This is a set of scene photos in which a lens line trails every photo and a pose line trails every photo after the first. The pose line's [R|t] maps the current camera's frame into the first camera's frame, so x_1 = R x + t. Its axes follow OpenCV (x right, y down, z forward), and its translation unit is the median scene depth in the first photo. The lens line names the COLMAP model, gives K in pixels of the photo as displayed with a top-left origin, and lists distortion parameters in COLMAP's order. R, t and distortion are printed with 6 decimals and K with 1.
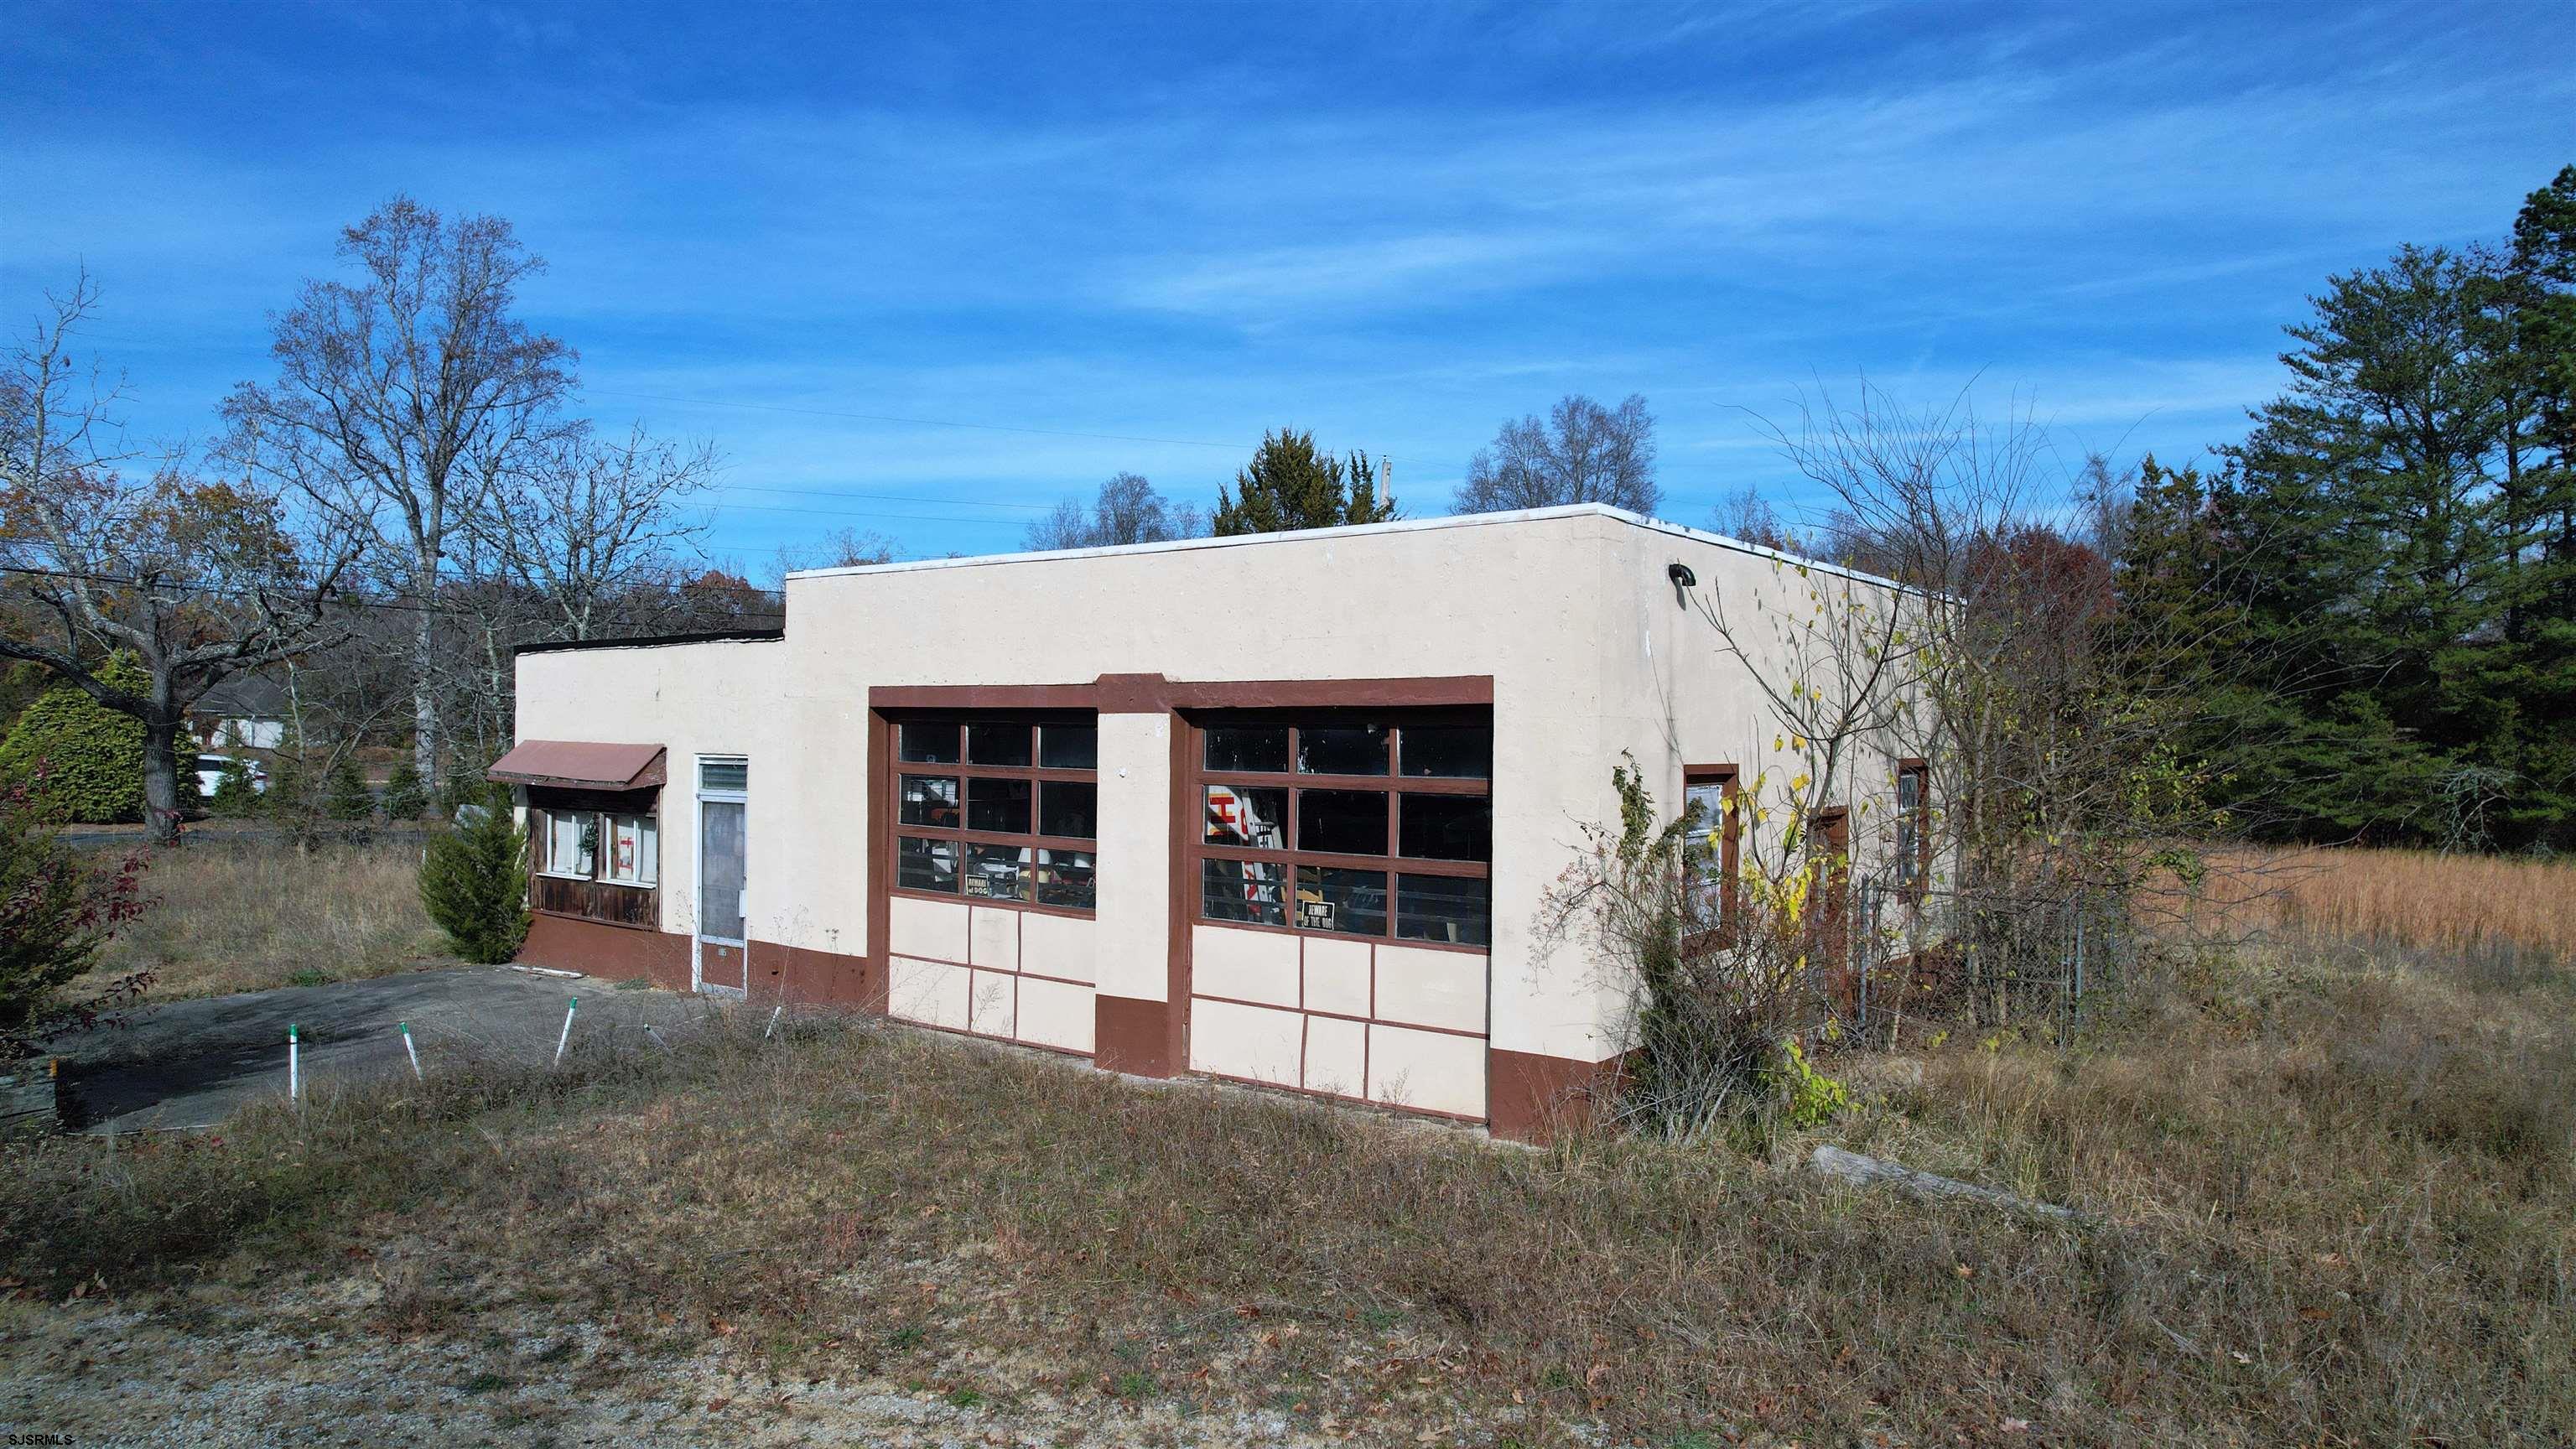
lens RADIAL K [[1654.8, 0, 1283.0], [0, 1654.8, 717.1], [0, 0, 1]] dist [-0.047929, 0.015656]
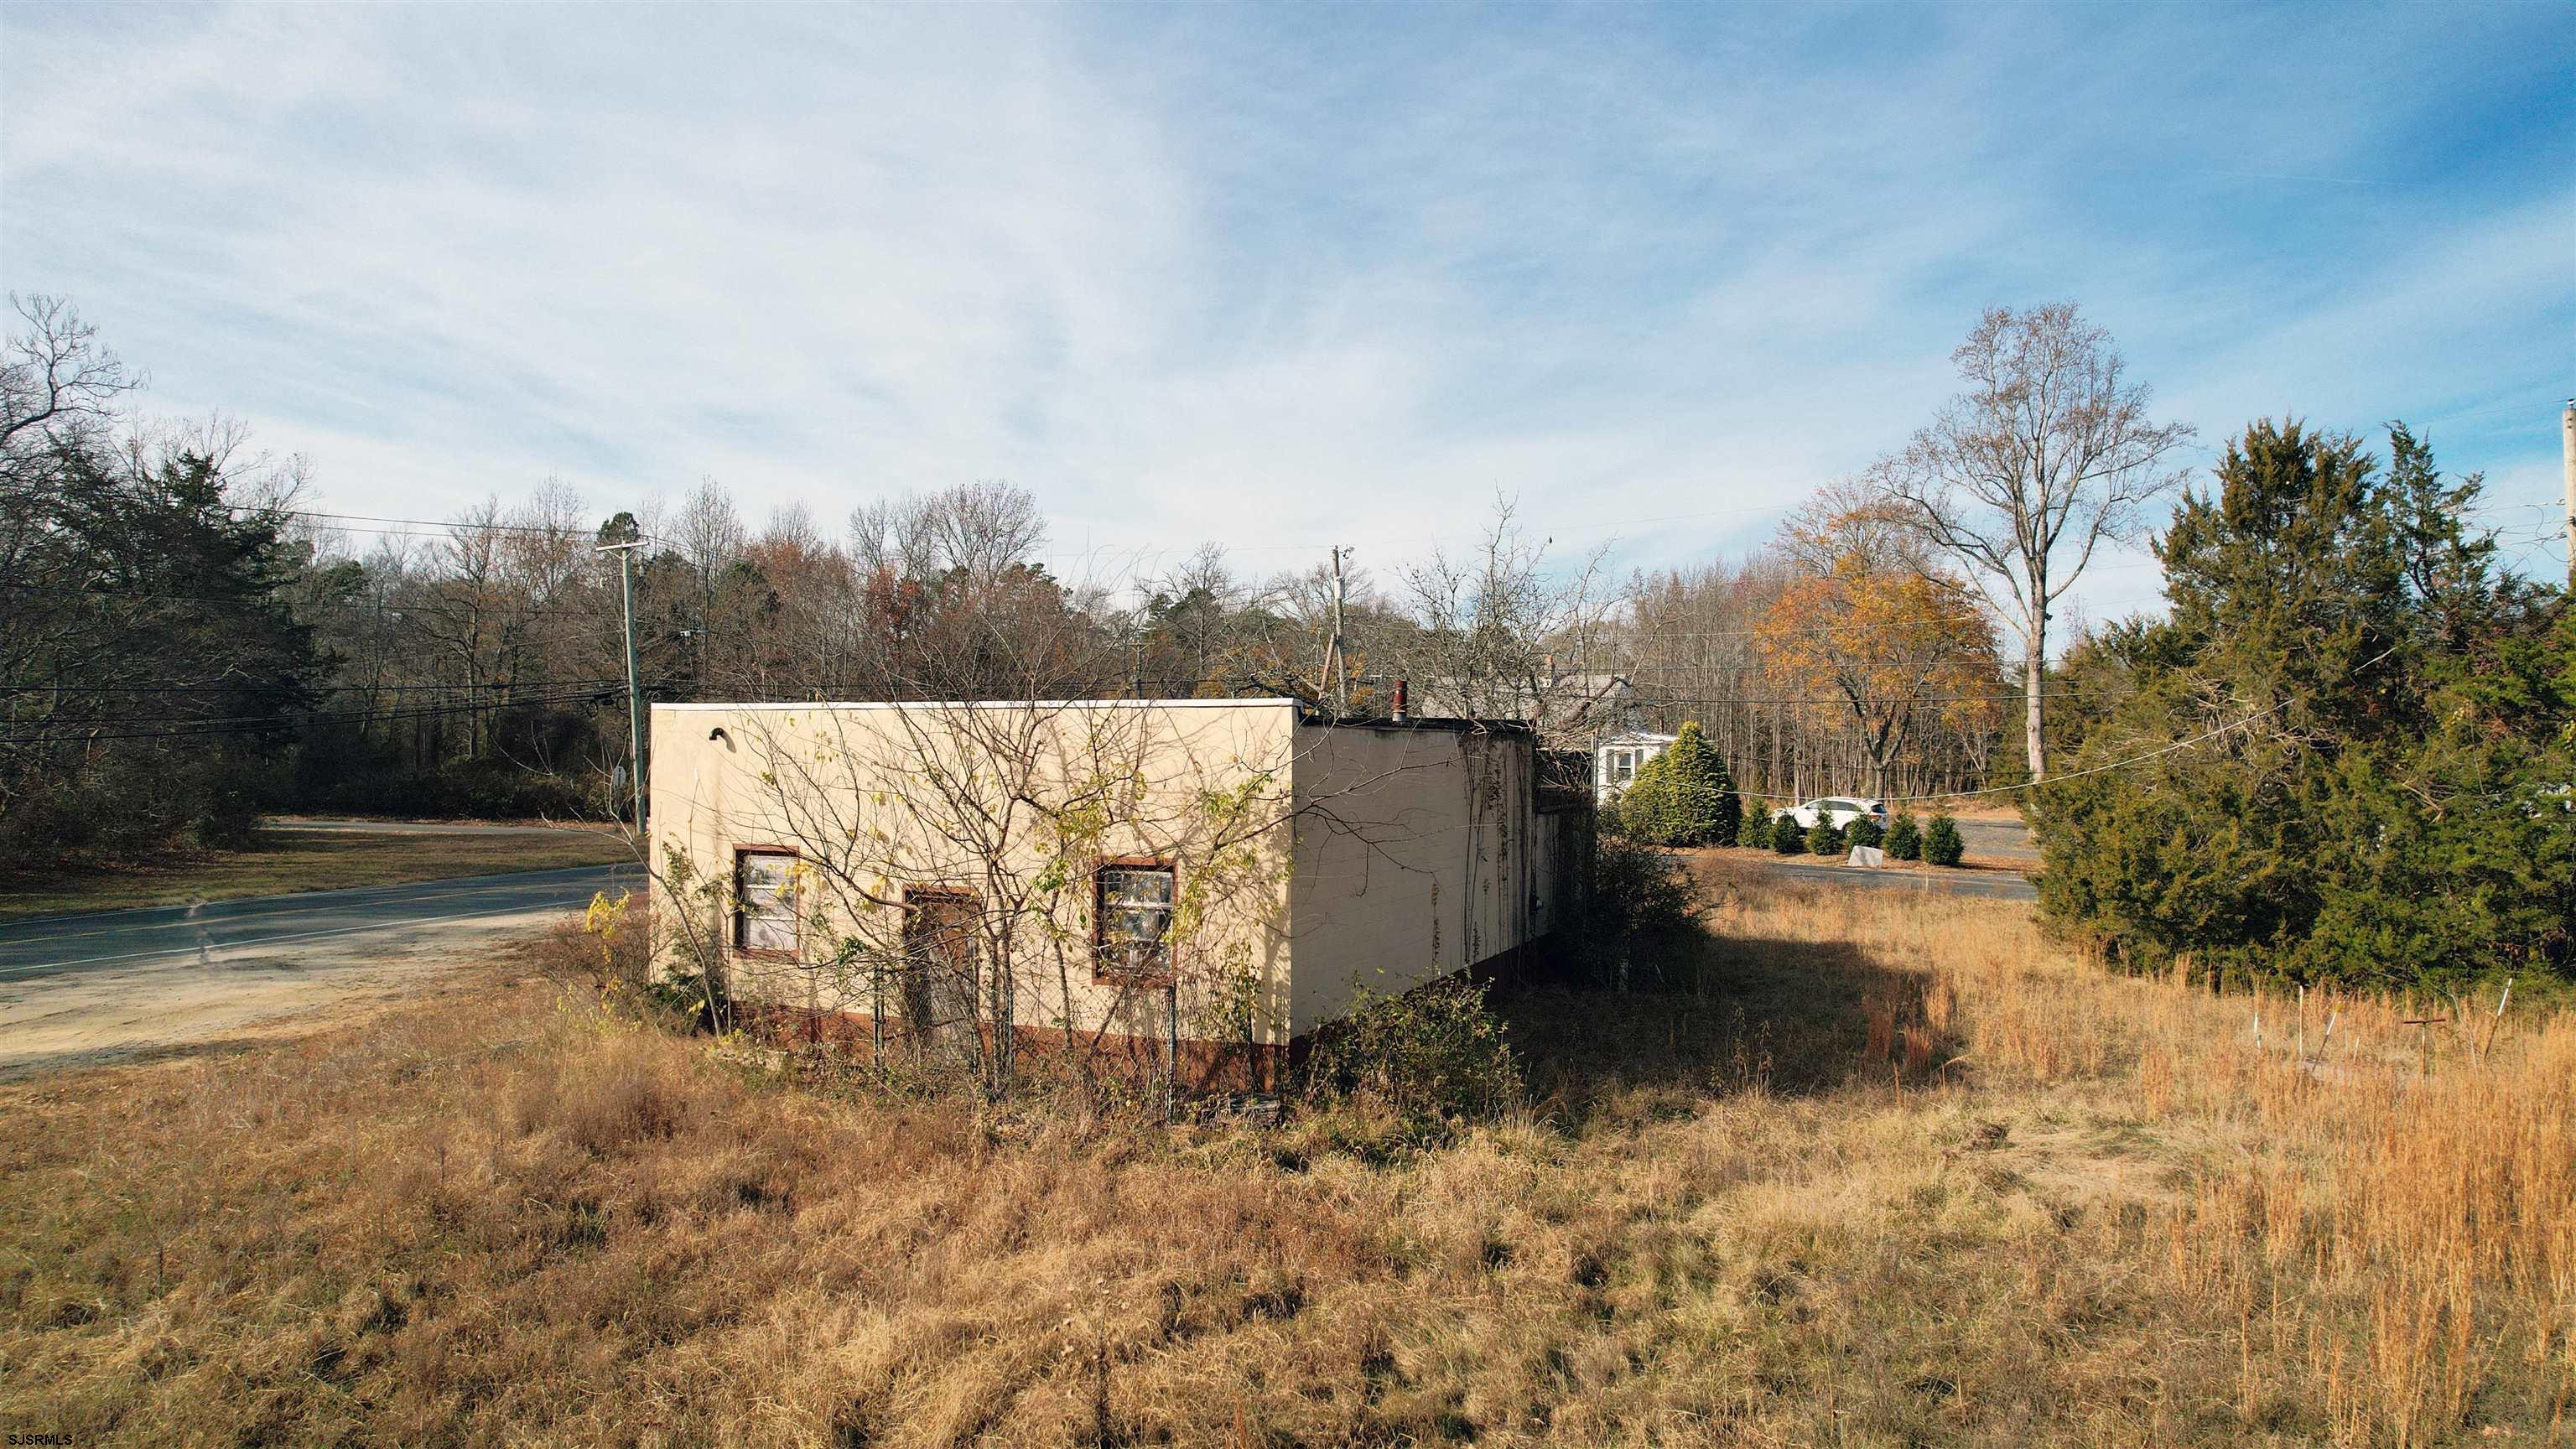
lens RADIAL K [[1654.8, 0, 1278.2], [0, 1654.8, 738.6], [0, 0, 1]] dist [-0.047929, 0.015656]
pose [[0.236371, -0.010938, -0.971601, 1.524844], [0.008208, 0.999923, -0.009260, -0.045050], [0.971628, -0.005786, 0.236443, 0.856847]]
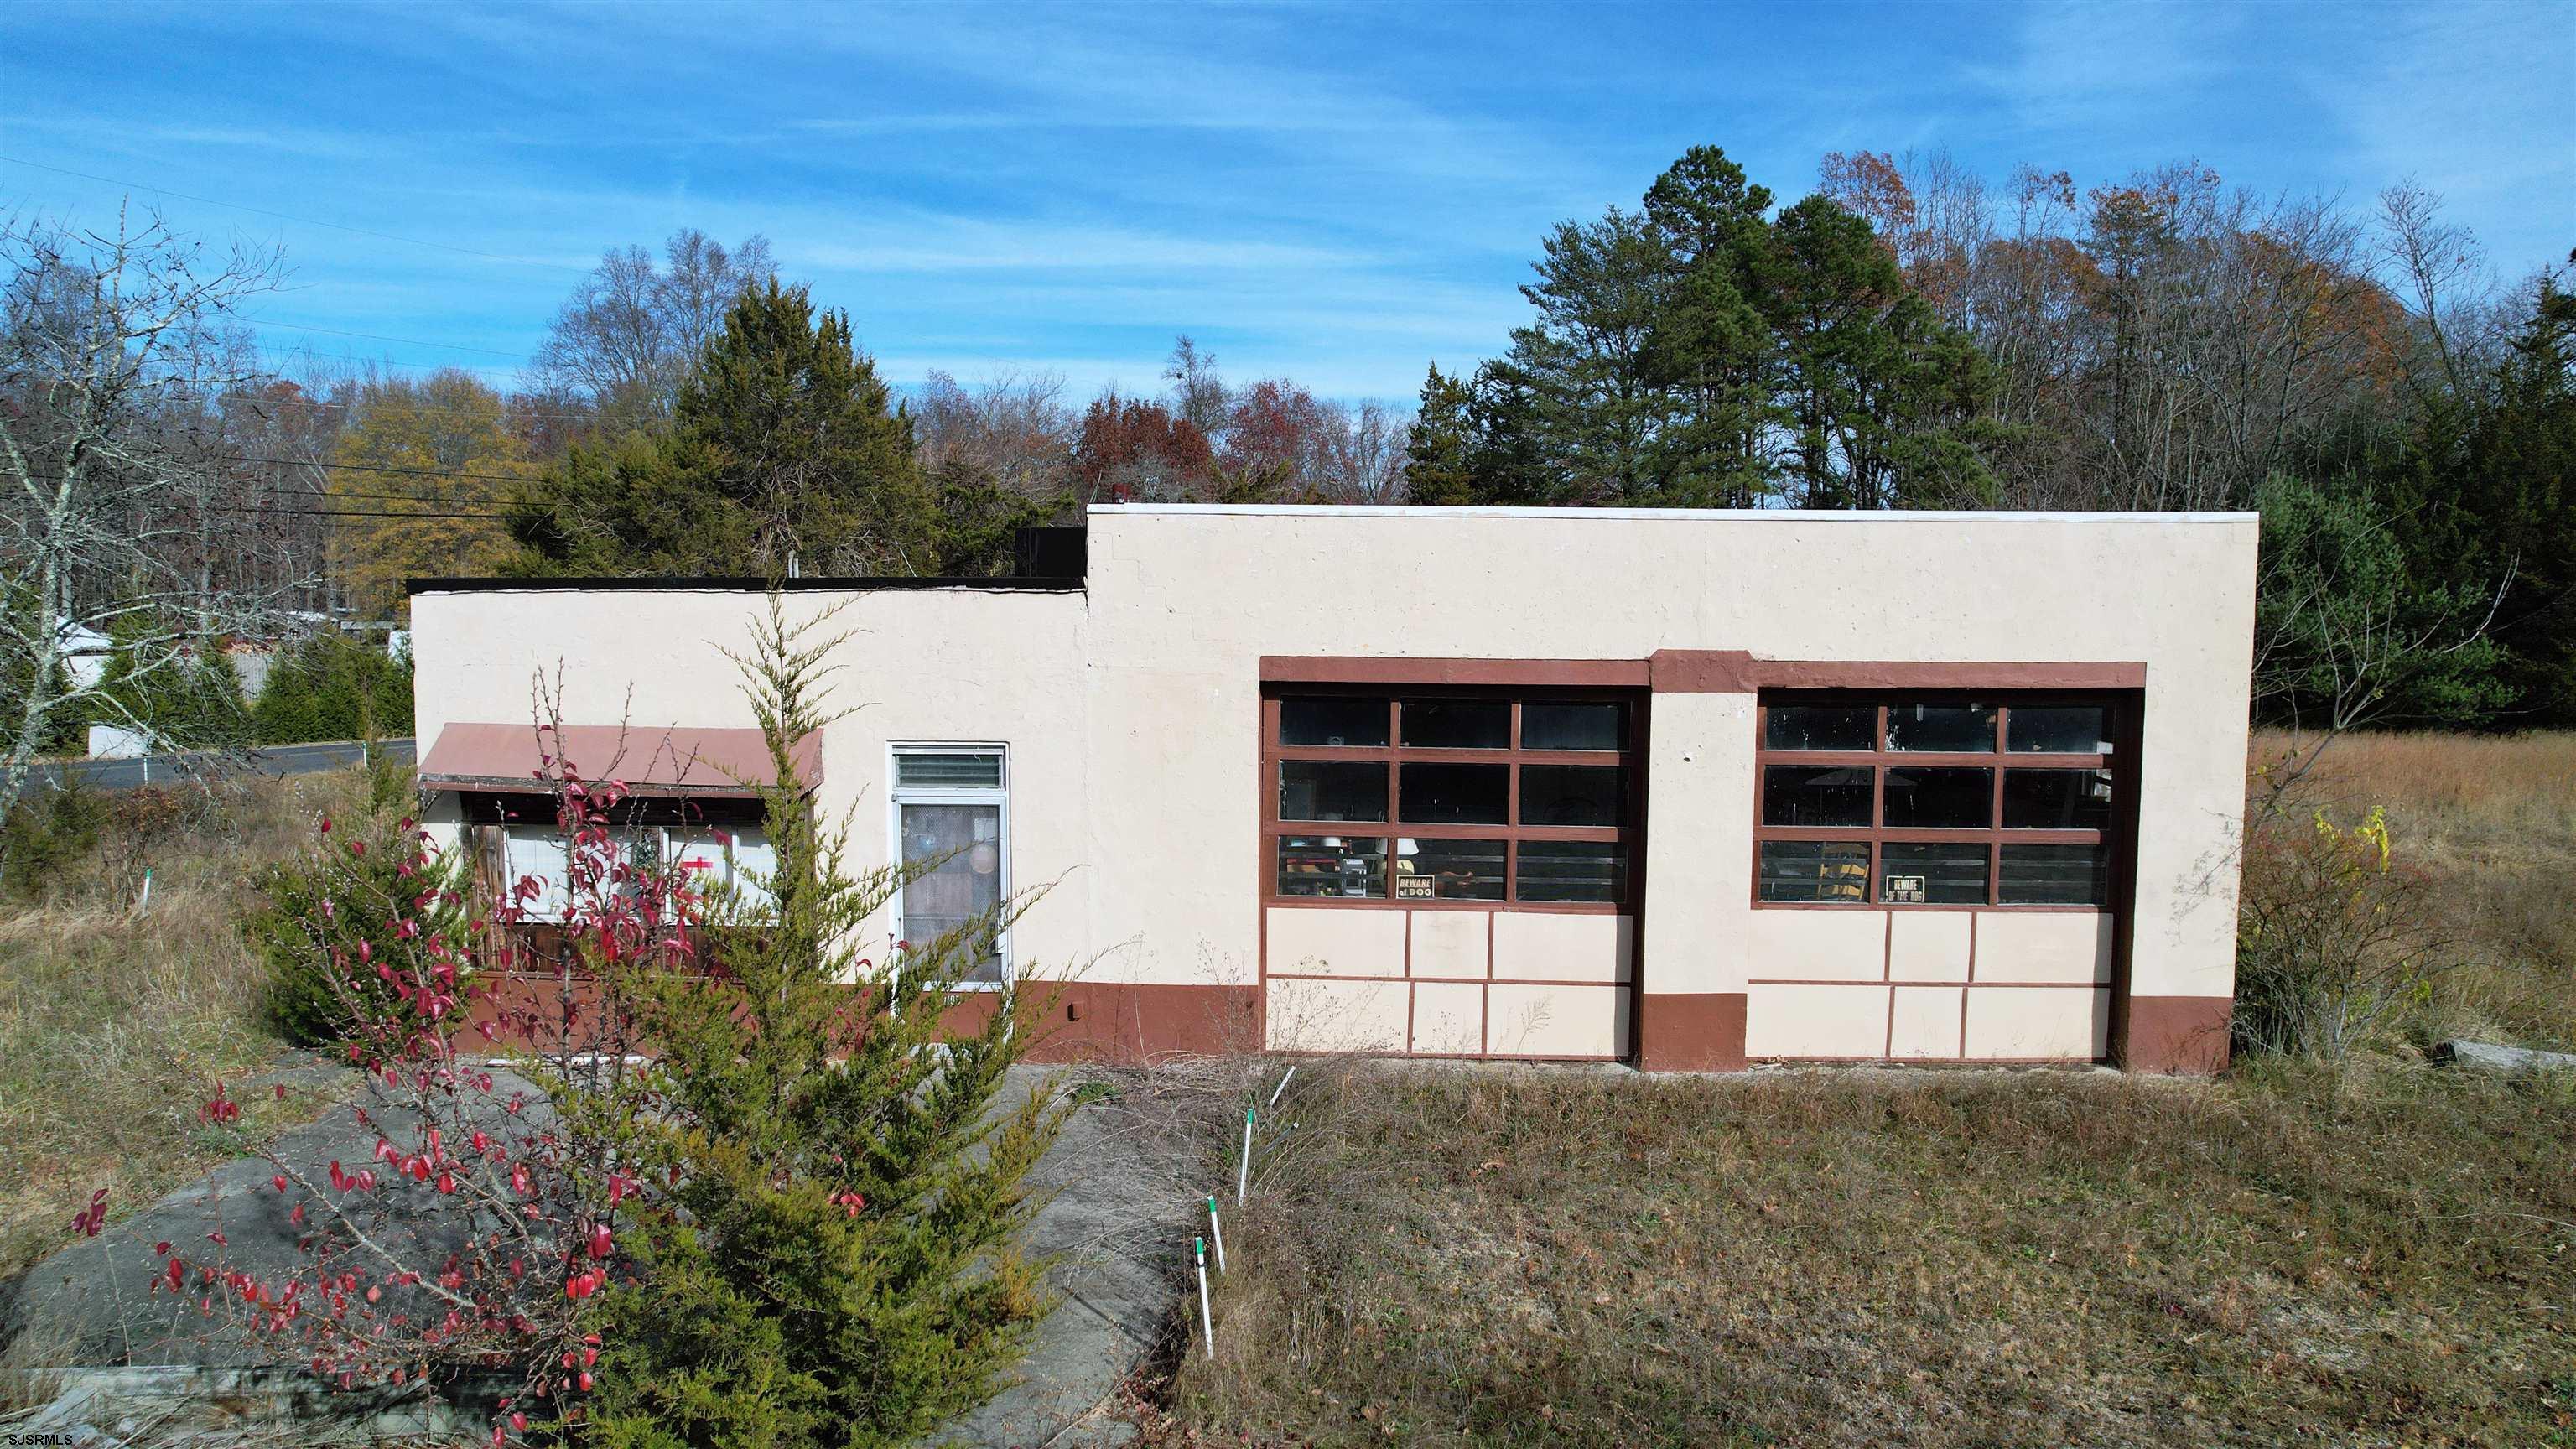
lens RADIAL K [[1654.8, 0, 1297.7], [0, 1654.8, 736.6], [0, 0, 1]] dist [-0.047929, 0.015656]
pose [[0.810616, -0.056346, 0.582861, -0.682763], [-0.004671, 0.994706, 0.102656, -0.060084], [-0.585559, -0.085937, 0.806062, 0.321315]]
